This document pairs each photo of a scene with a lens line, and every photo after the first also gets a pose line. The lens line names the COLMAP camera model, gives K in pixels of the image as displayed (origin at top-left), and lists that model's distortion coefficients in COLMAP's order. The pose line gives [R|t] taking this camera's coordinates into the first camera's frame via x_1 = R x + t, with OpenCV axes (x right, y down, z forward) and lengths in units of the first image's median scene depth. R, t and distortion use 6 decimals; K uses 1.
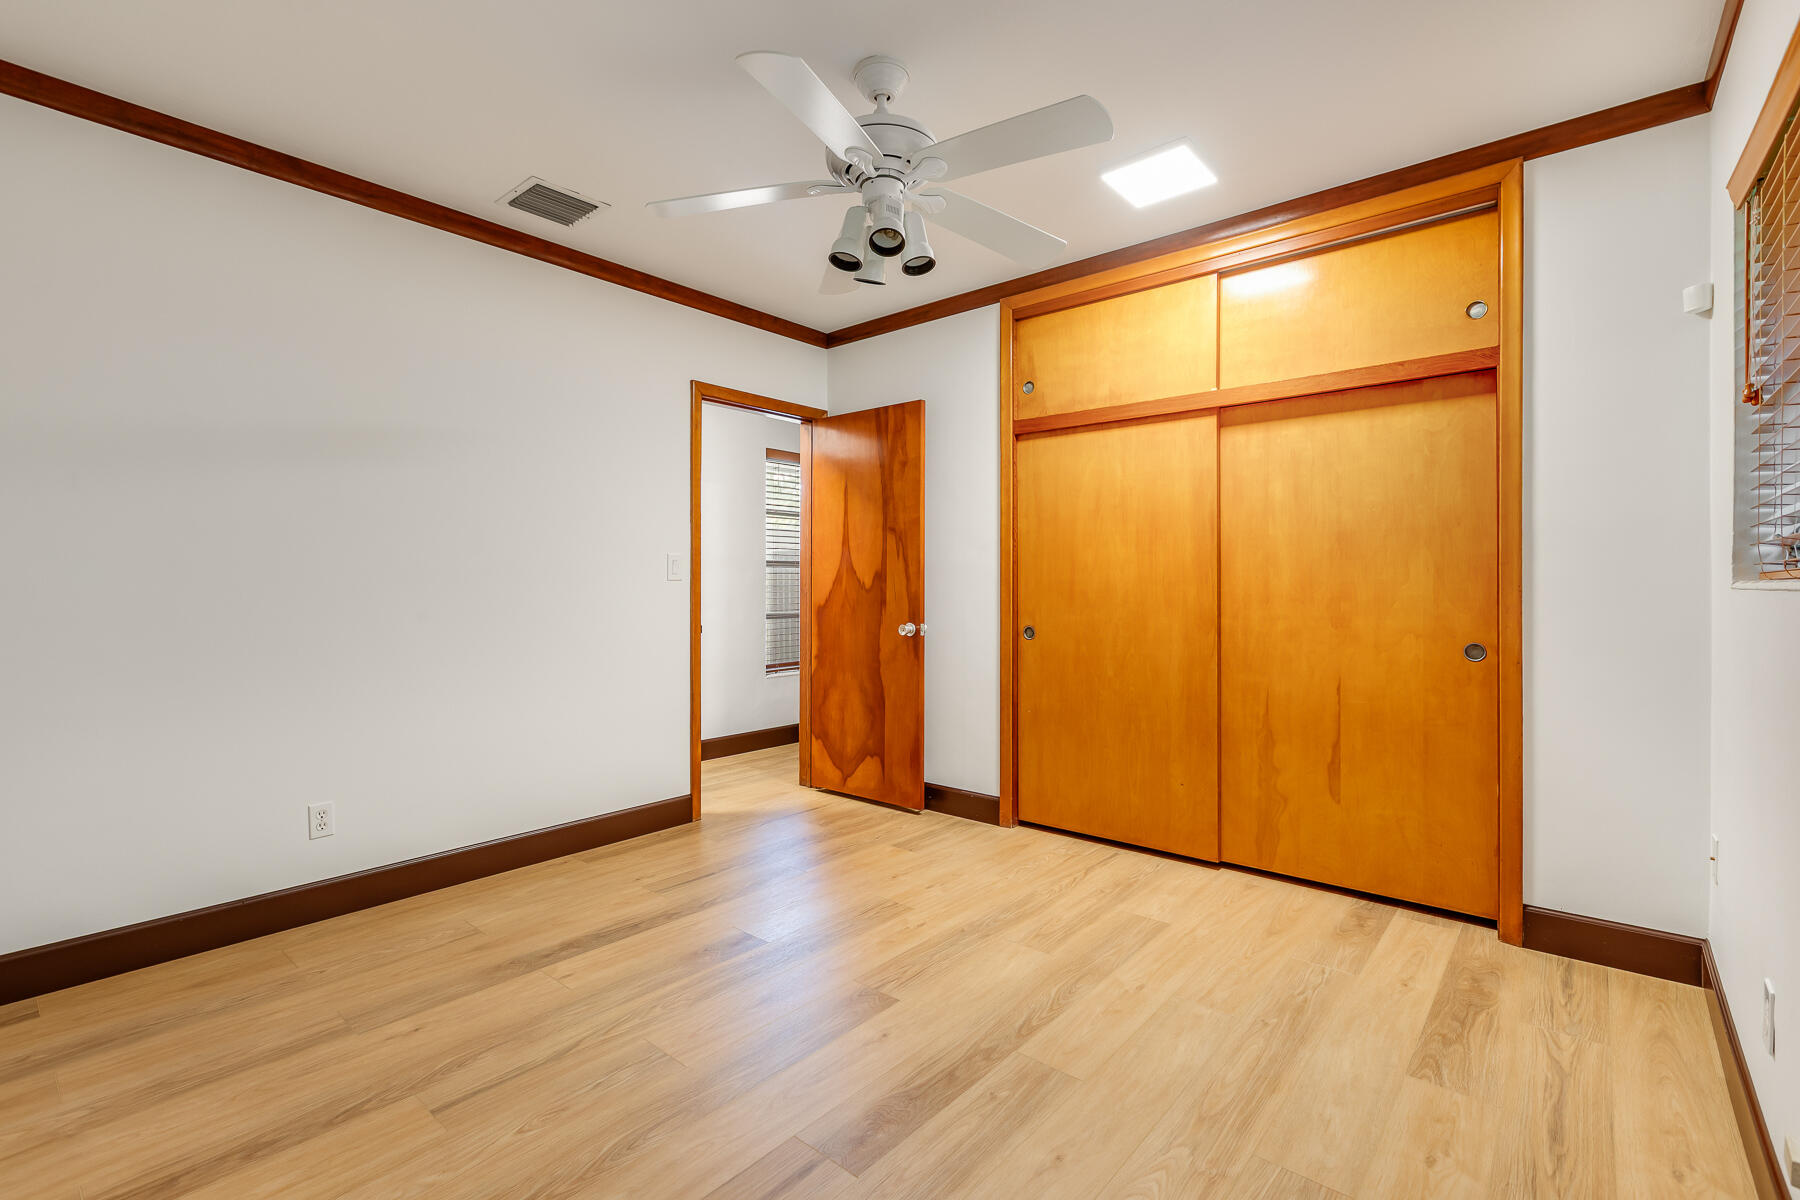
lens RADIAL K [[802.2, 0, 893.4], [0, 802.2, 593.9], [0, 0, 1]] dist [0.000260, -0.000699]
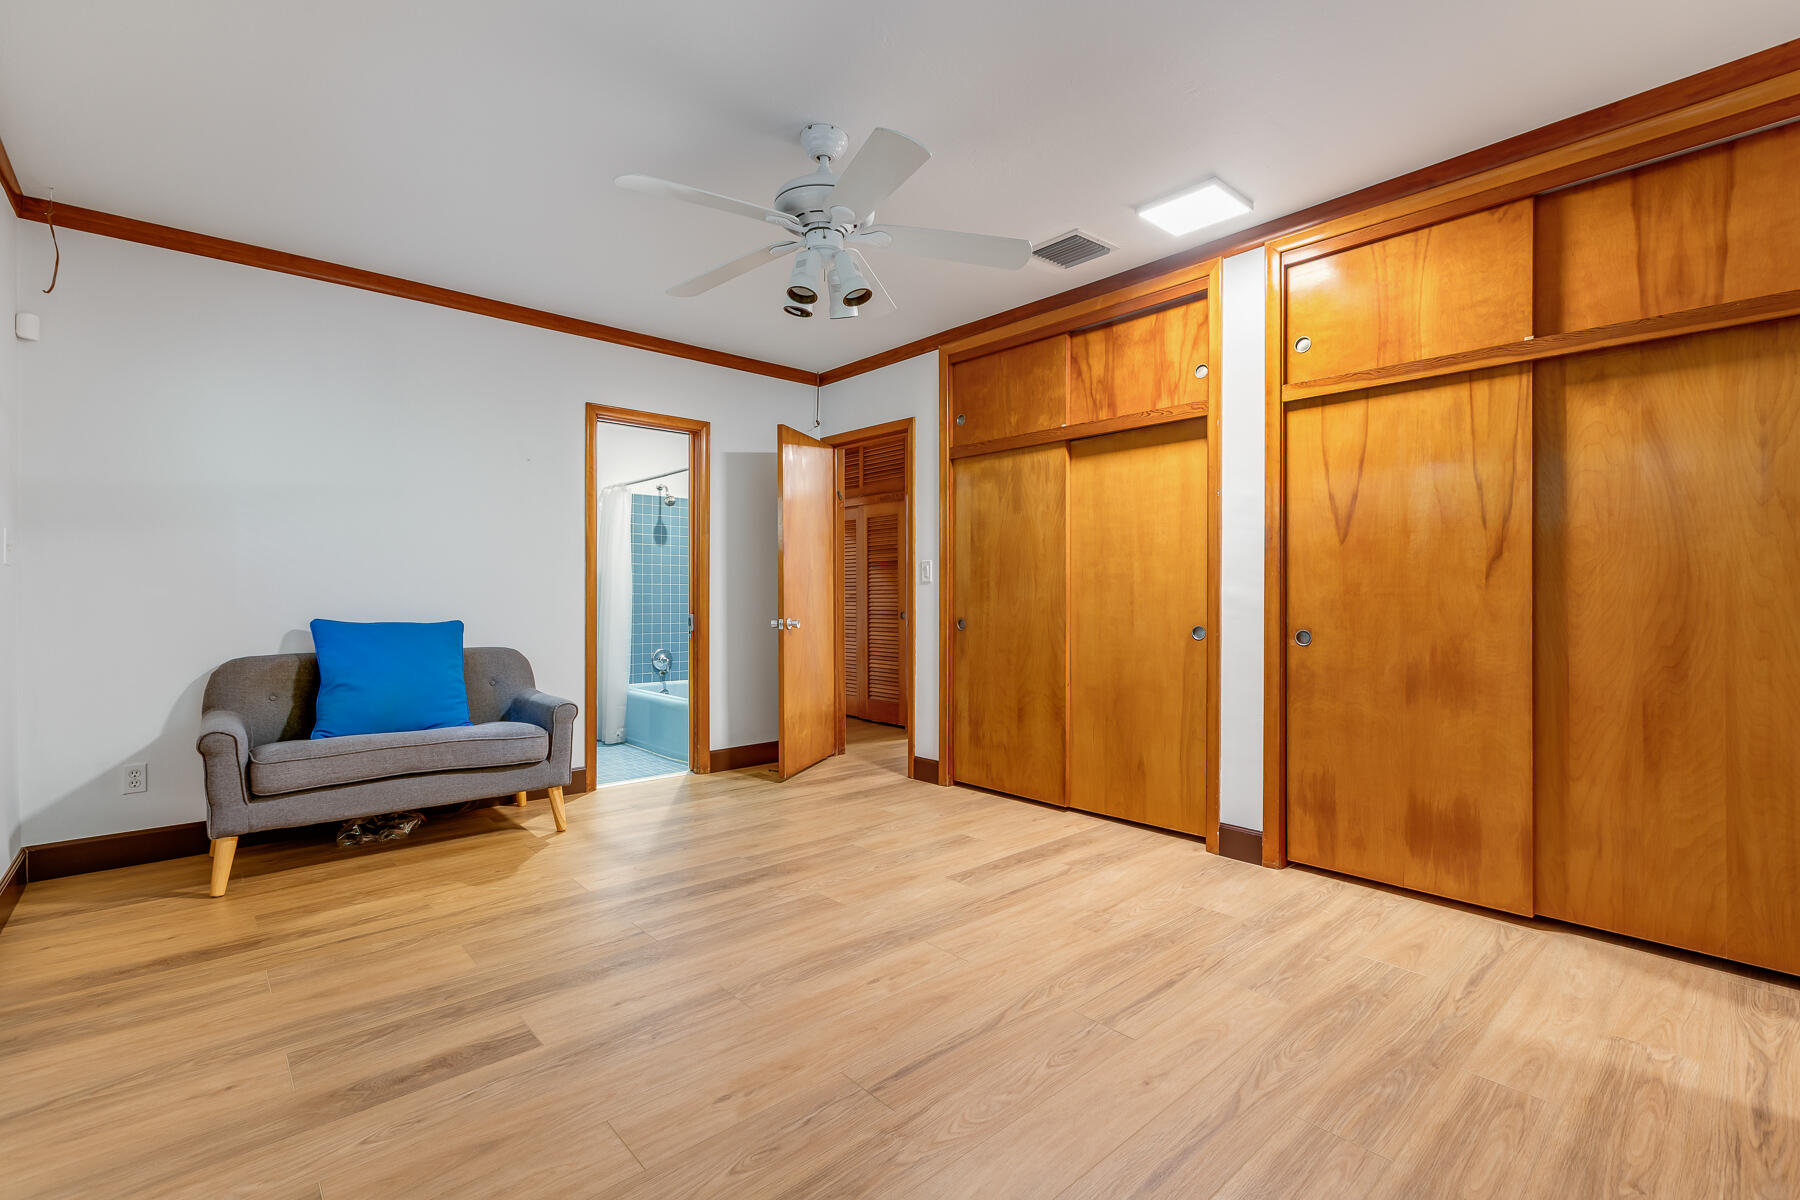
lens RADIAL K [[802.2, 0, 893.4], [0, 802.2, 593.9], [0, 0, 1]] dist [0.000260, -0.000699]
pose [[0.990893, -0.008900, -0.134354, 0.584542], [0.008859, 0.999960, -0.000908, 0.006695], [0.134356, -0.000290, 0.990933, -0.514261]]
